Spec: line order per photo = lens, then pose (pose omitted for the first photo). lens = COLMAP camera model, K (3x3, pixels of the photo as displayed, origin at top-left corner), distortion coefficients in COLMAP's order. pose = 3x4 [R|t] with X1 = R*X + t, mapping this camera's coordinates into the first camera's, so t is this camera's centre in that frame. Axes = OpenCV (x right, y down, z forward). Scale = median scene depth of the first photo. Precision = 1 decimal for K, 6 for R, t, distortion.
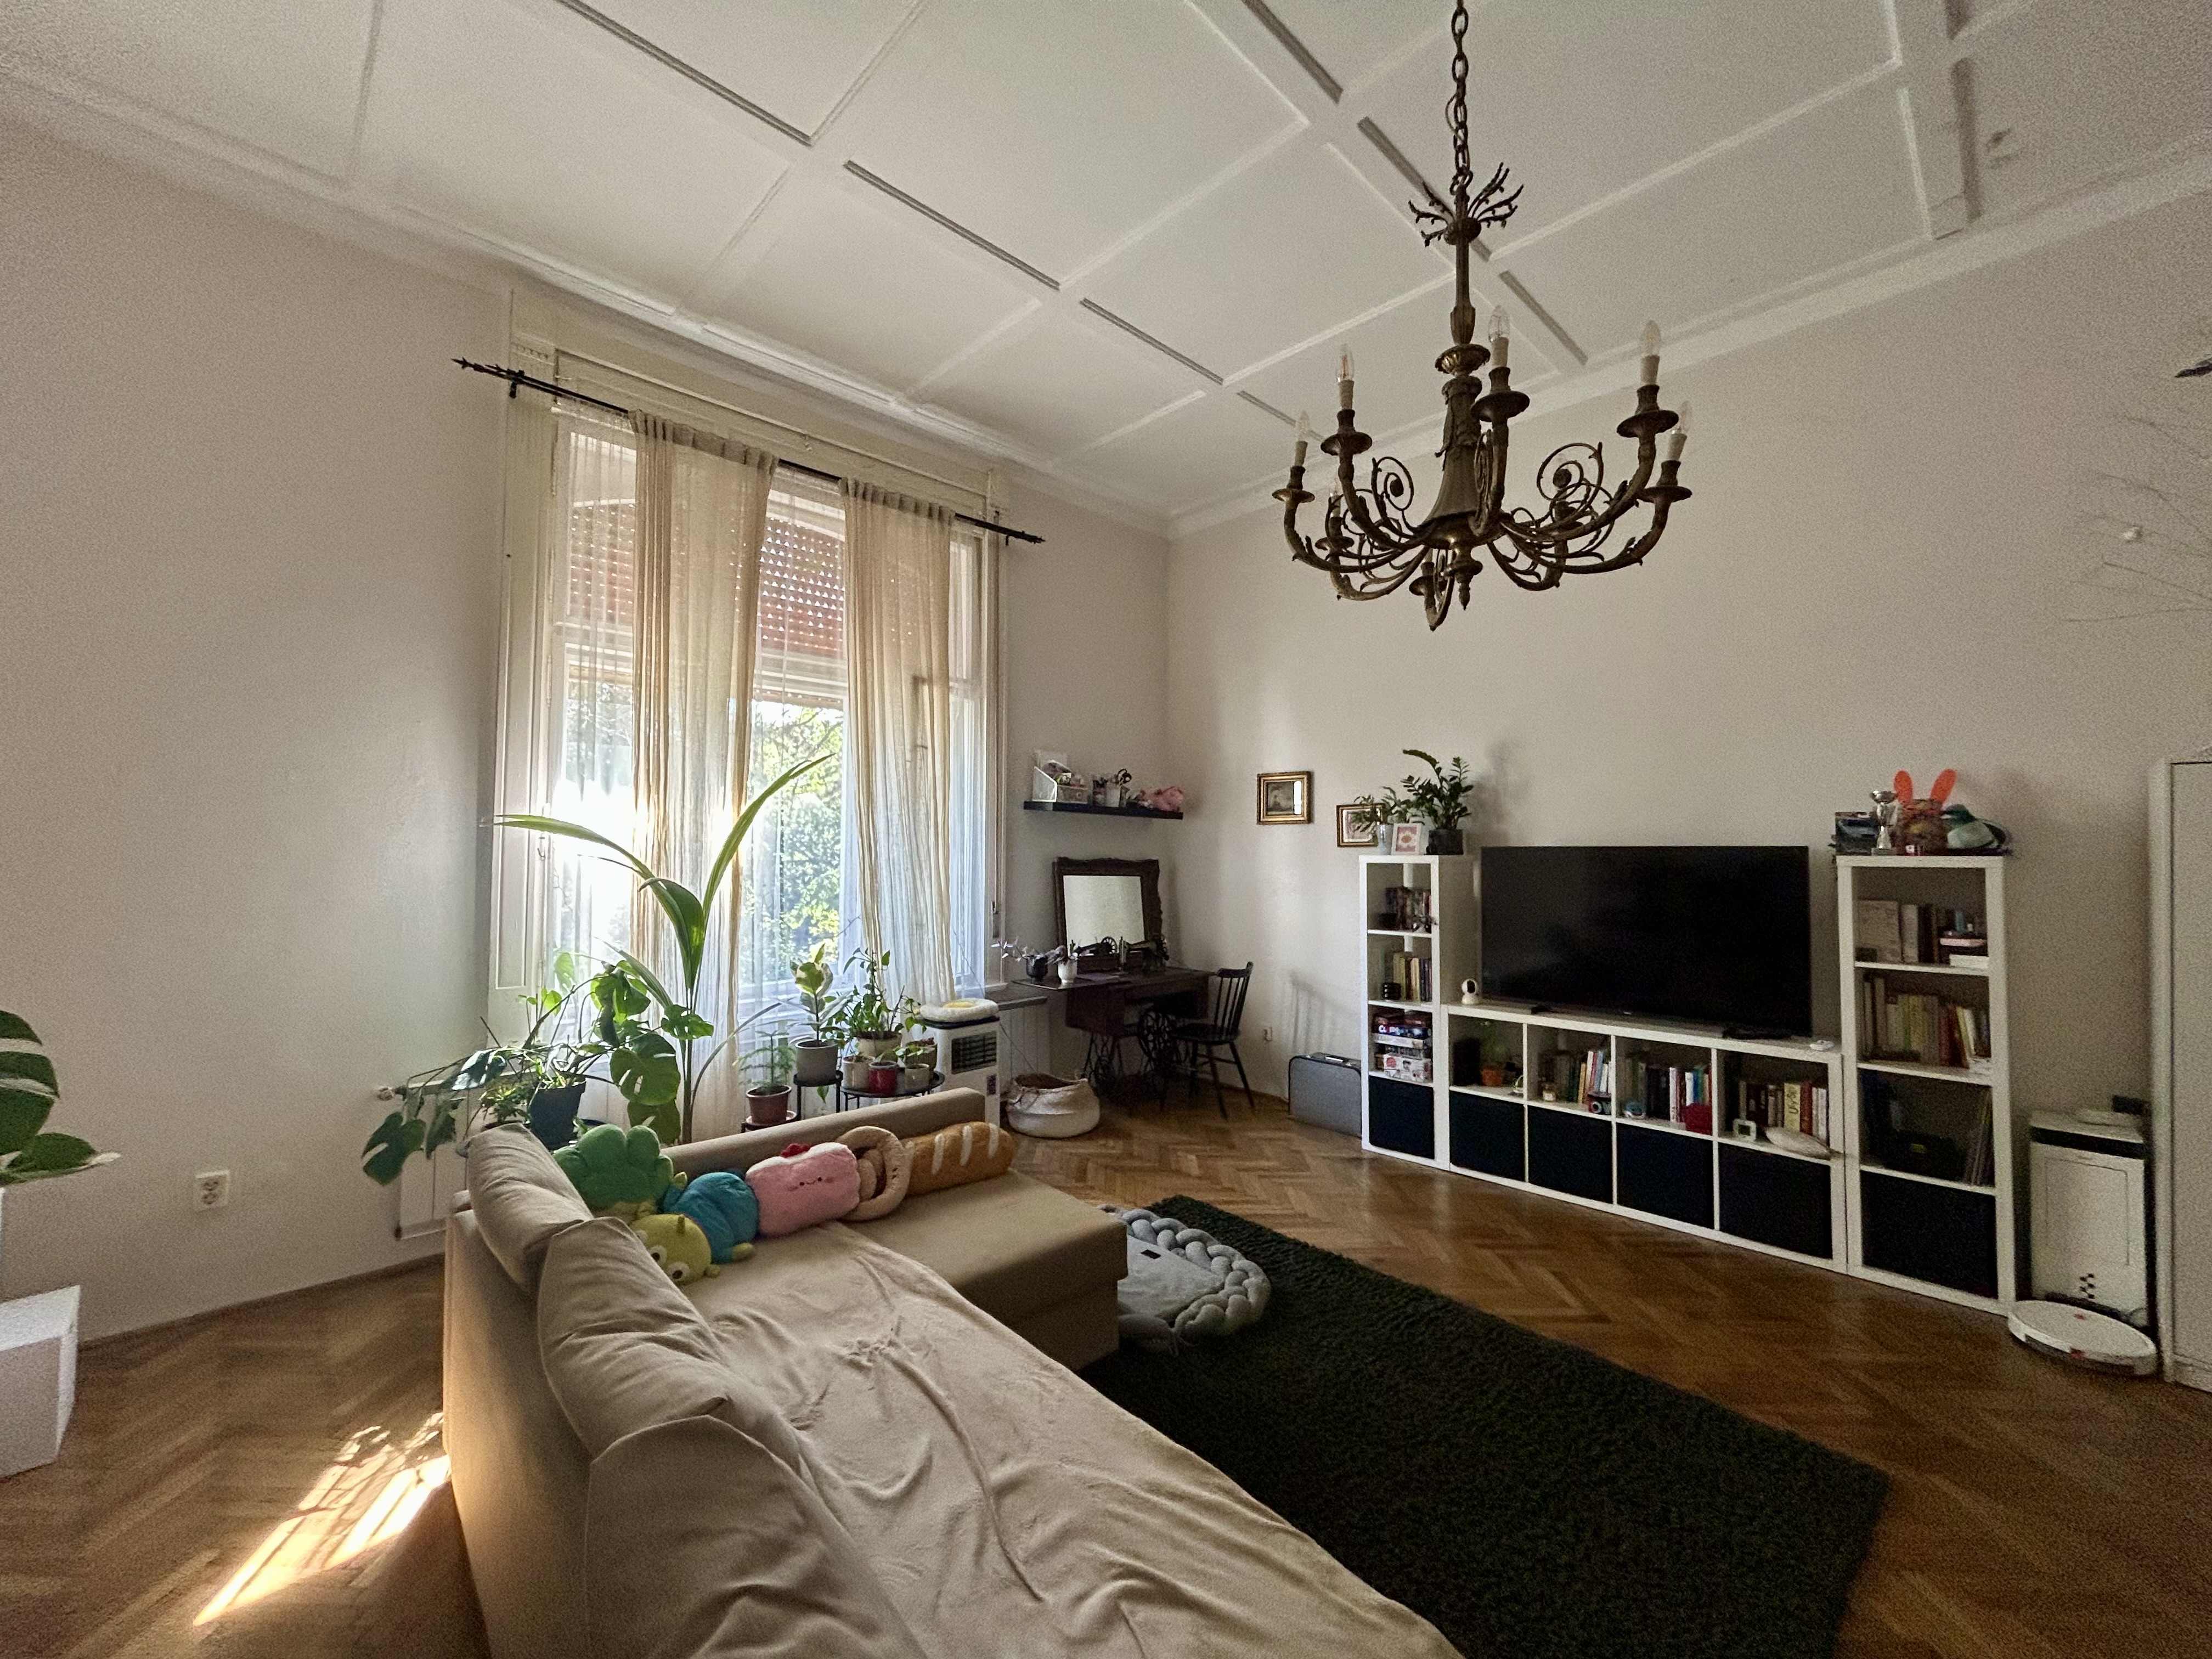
lens RADIAL K [[894.1, 0, 1108.0], [0, 894.1, 822.8], [0, 0, 1]] dist [-0.001348, -0.000145]
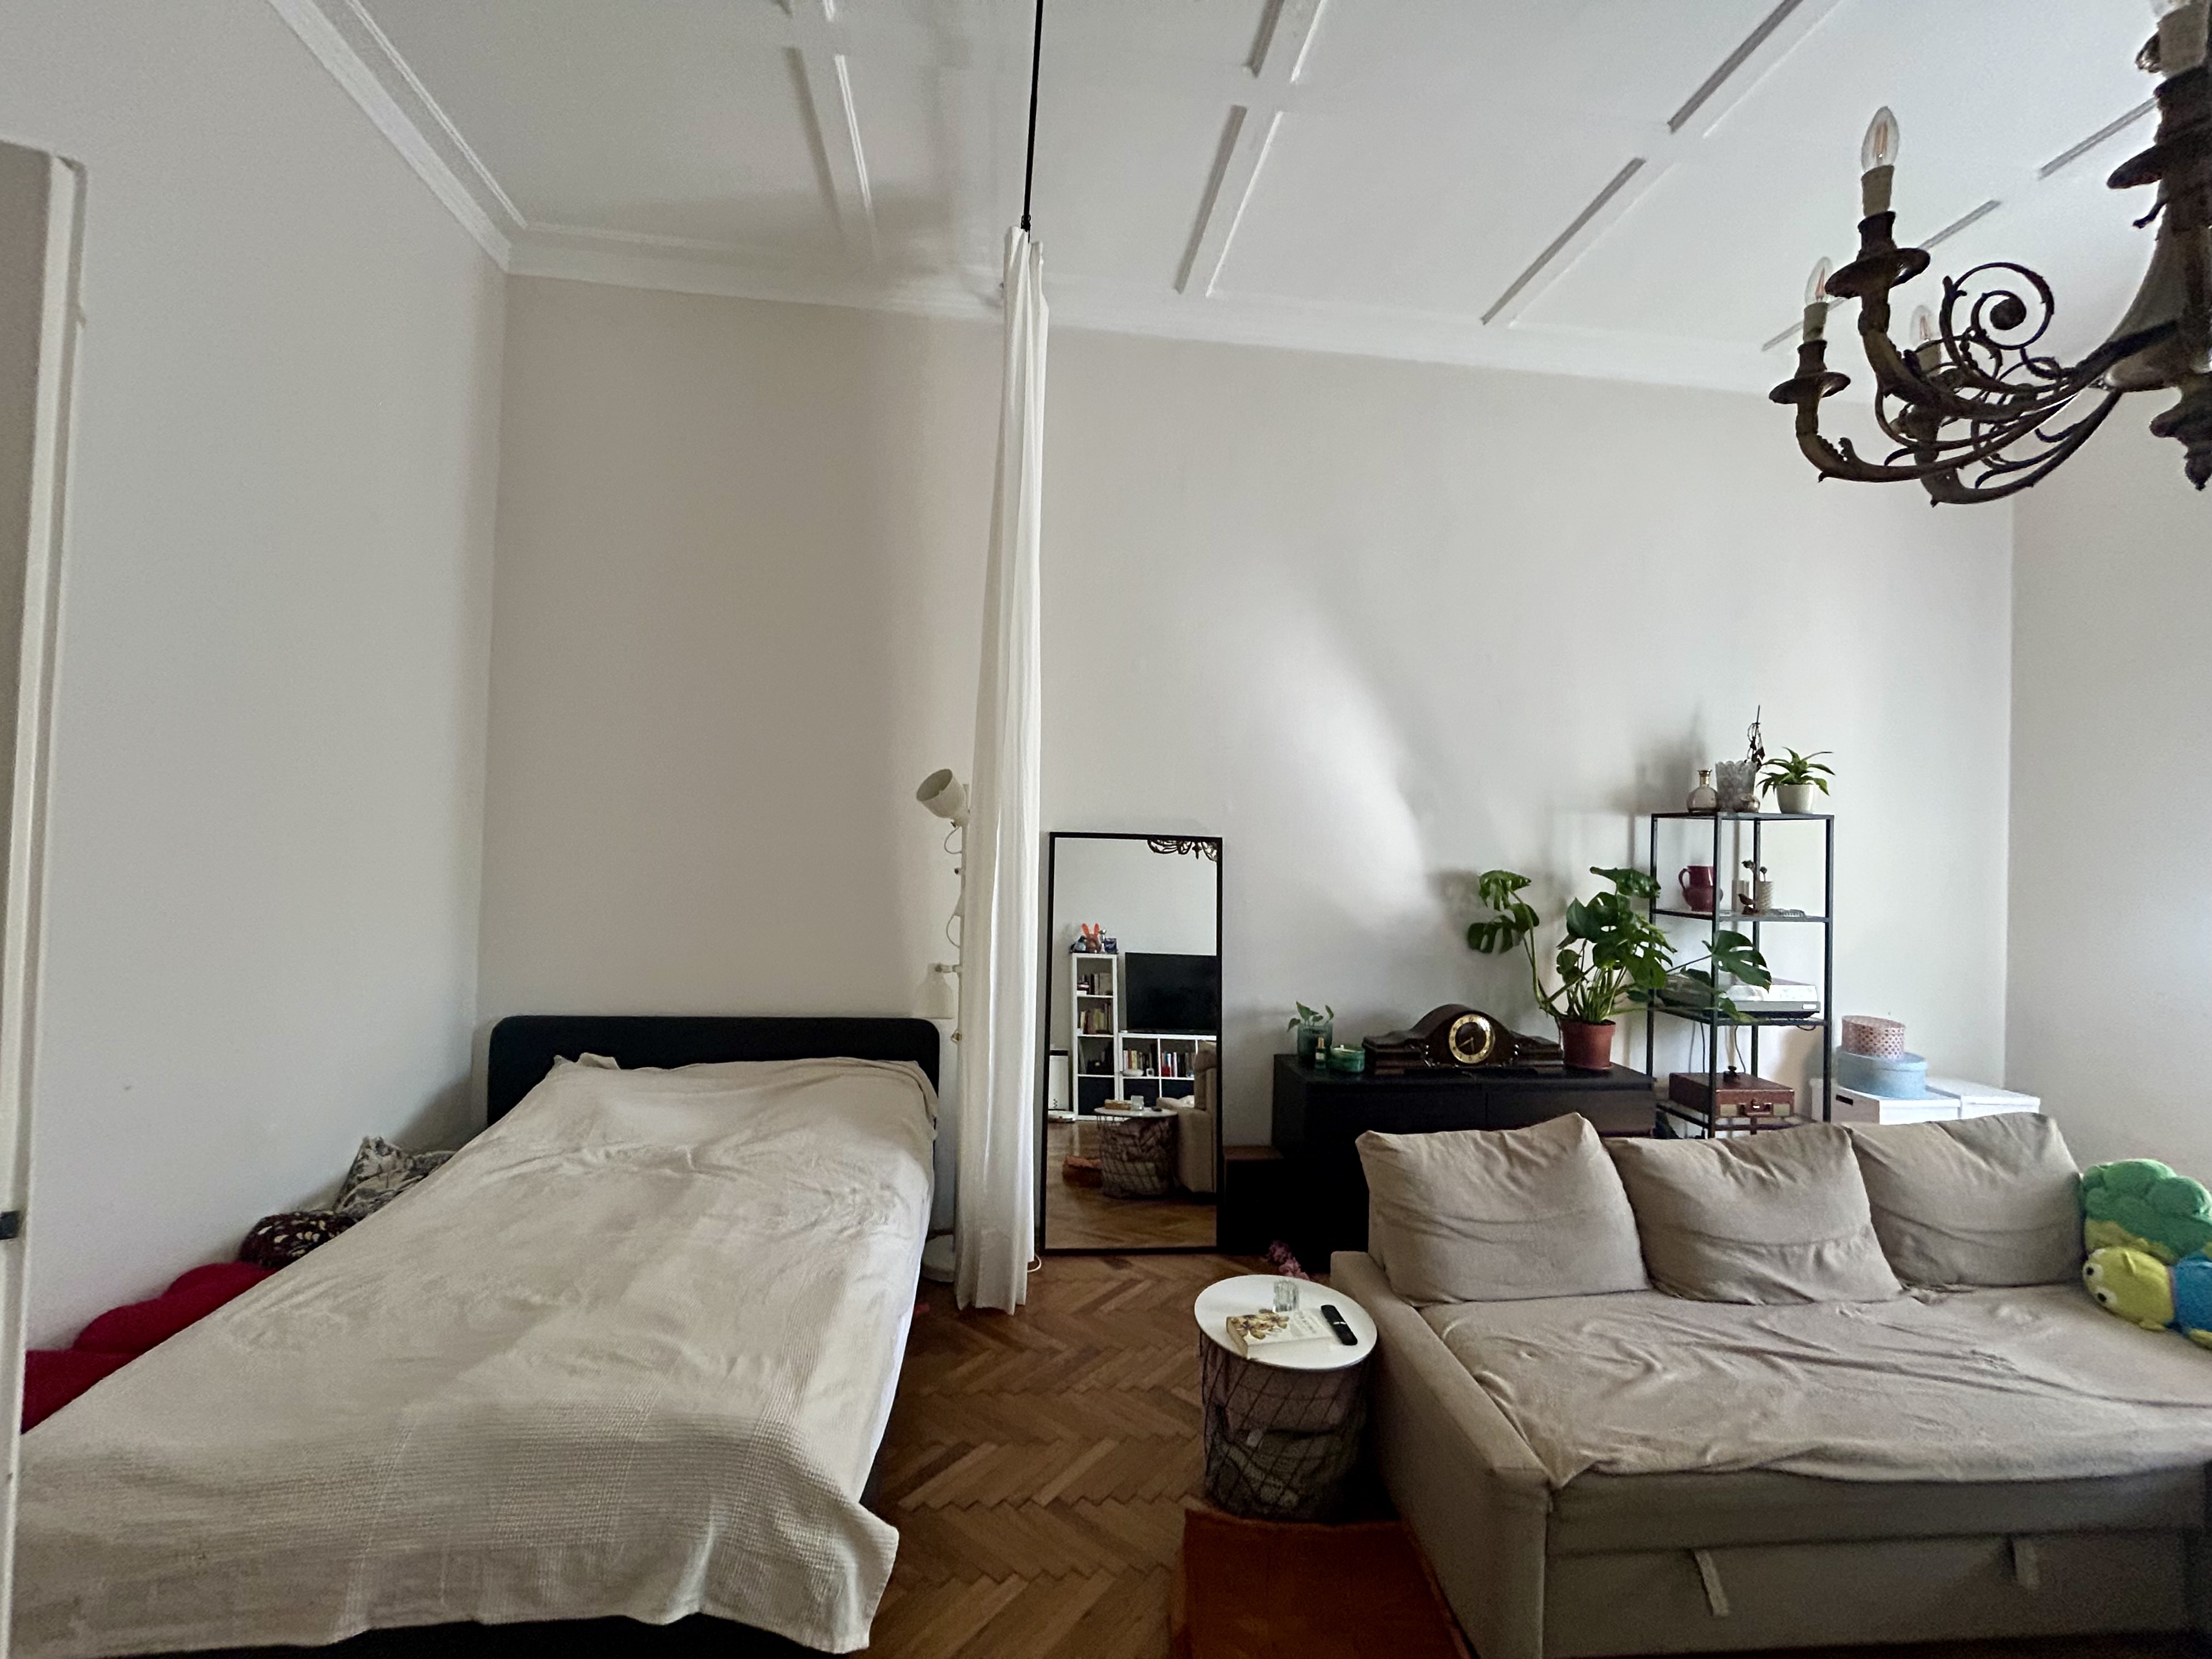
lens RADIAL K [[894.1, 0, 1101.1], [0, 894.1, 826.2], [0, 0, 1]] dist [-0.001348, -0.000145]
pose [[-0.601012, -0.032392, -0.798583, 0.542106], [-0.003586, 0.999278, -0.037834, -0.005719], [0.799232, -0.019875, -0.600694, 0.344767]]
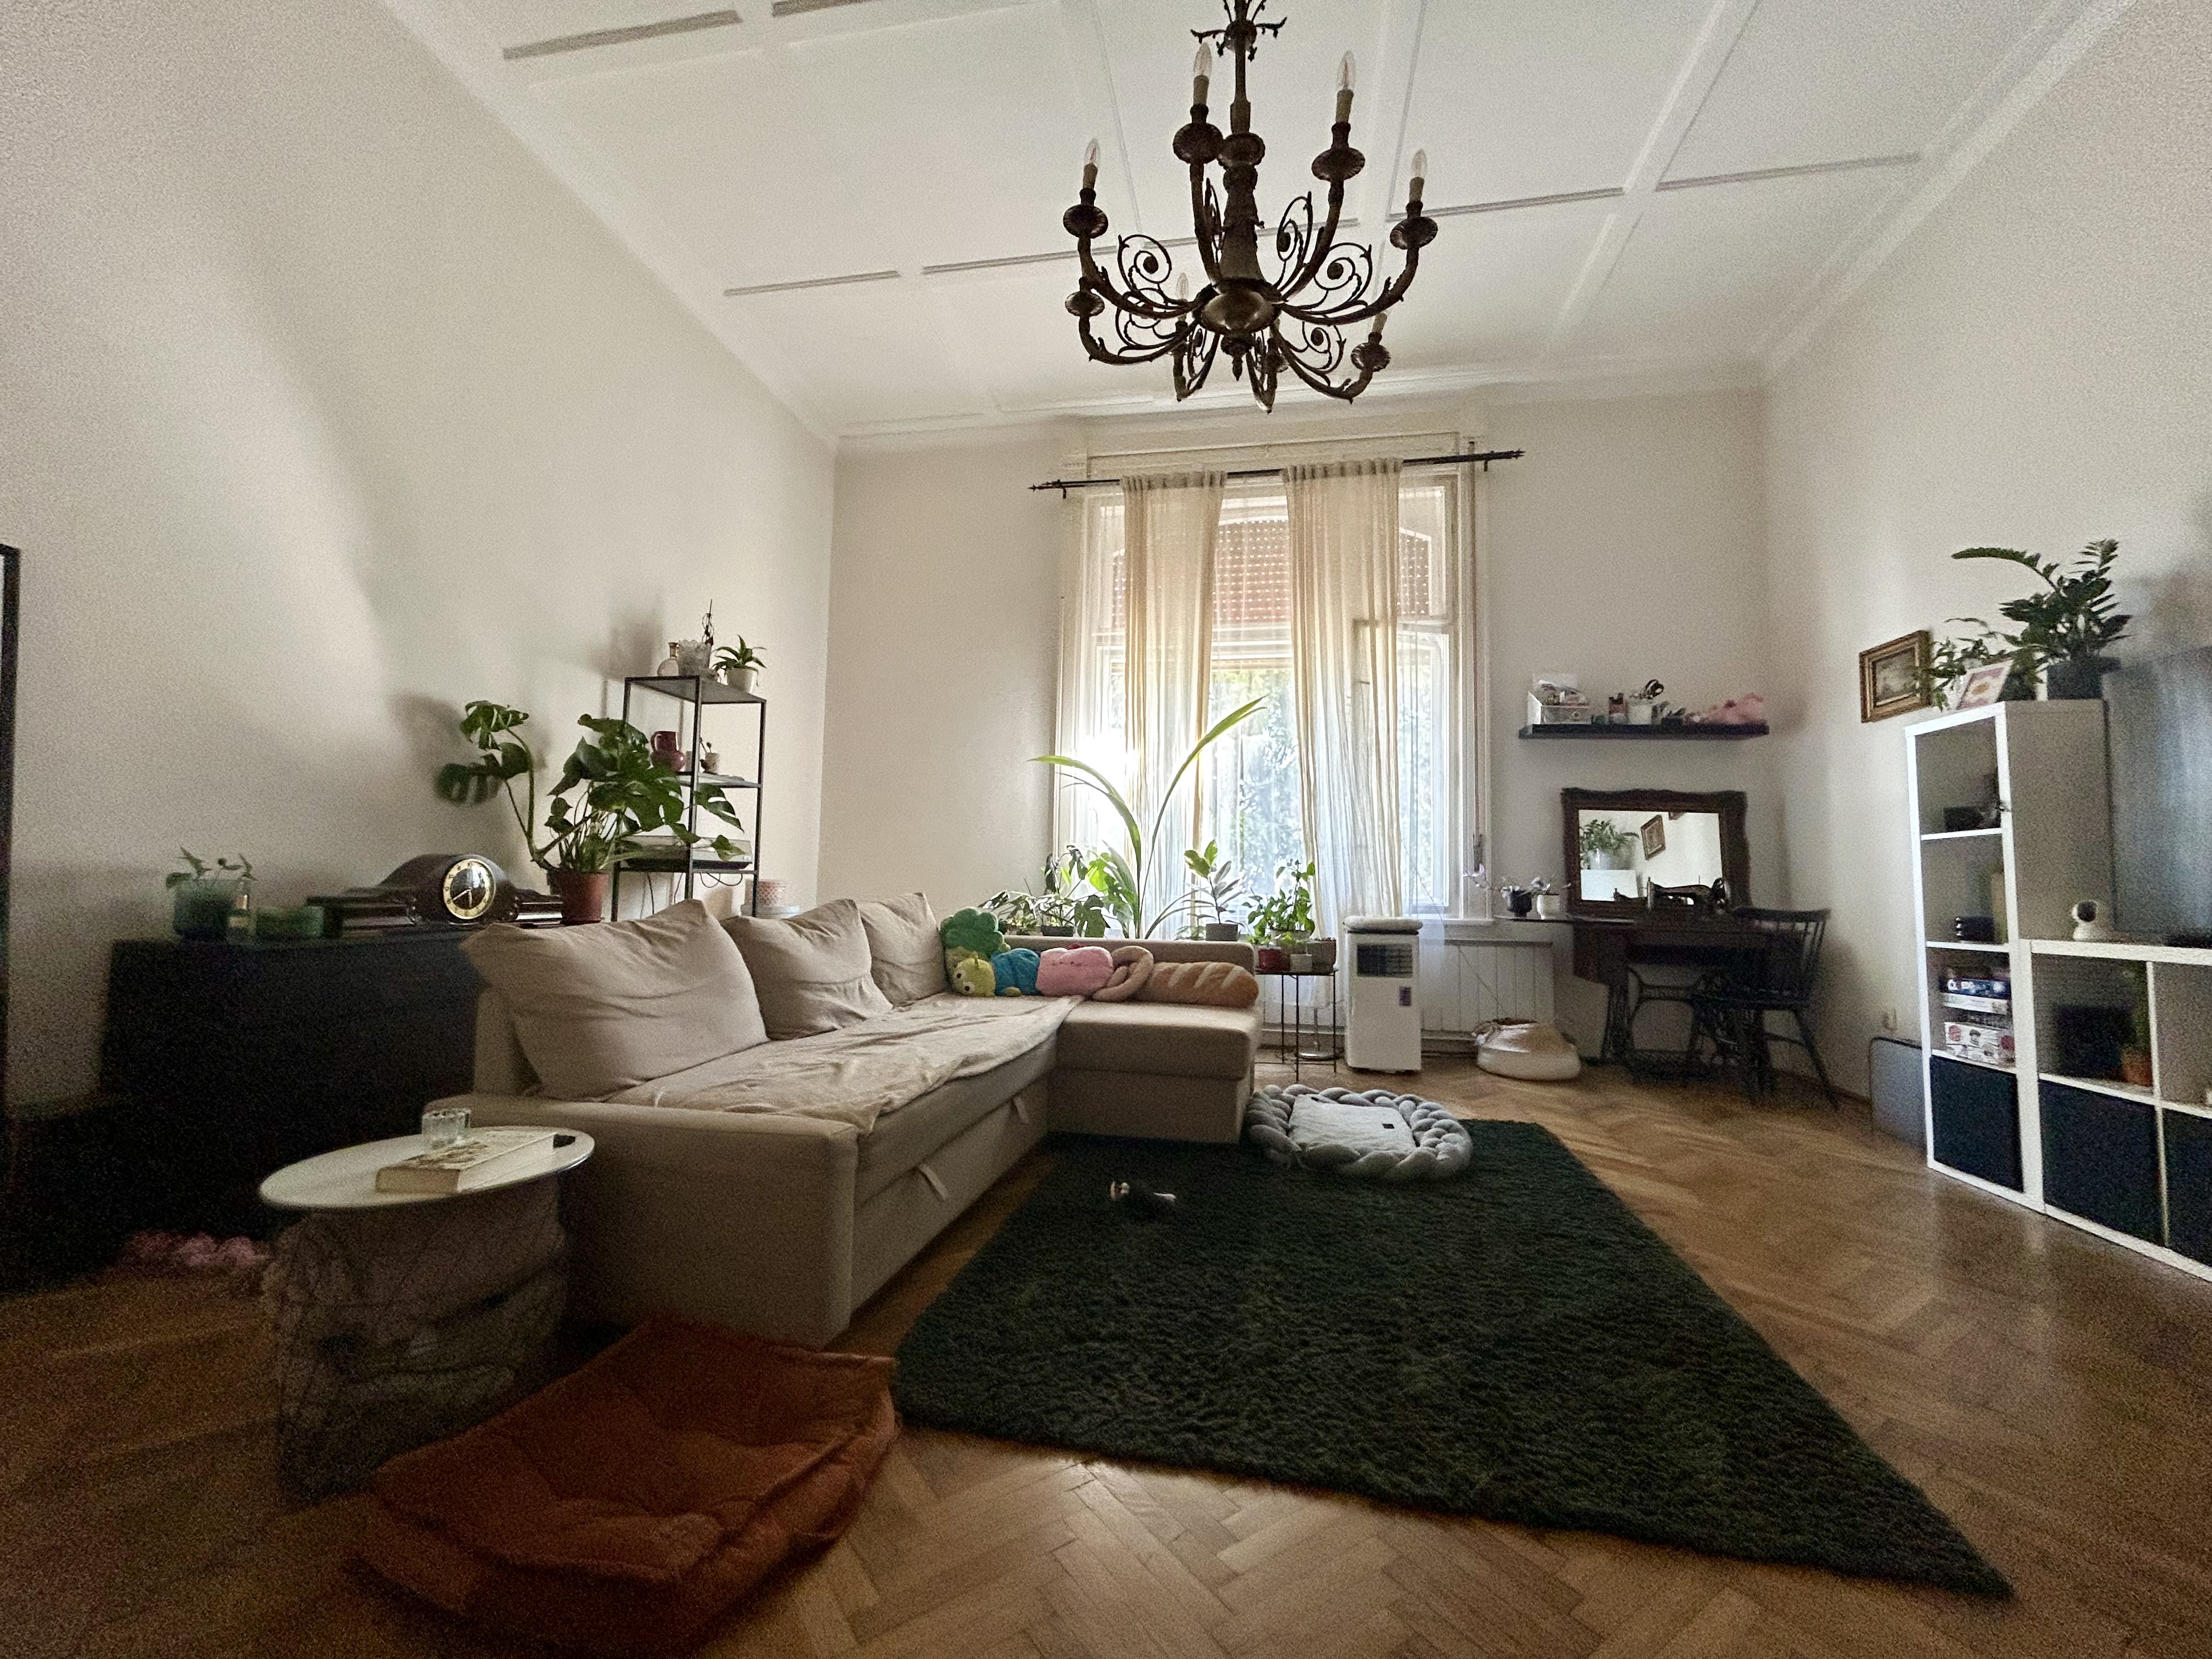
lens RADIAL K [[894.1, 0, 1101.8], [0, 894.1, 822.7], [0, 0, 1]] dist [-0.001348, -0.000145]
pose [[0.581428, -0.051848, -0.811944, 0.495880], [0.010546, 0.998364, -0.056200, 0.146826], [0.813530, 0.024113, 0.581023, 0.119732]]
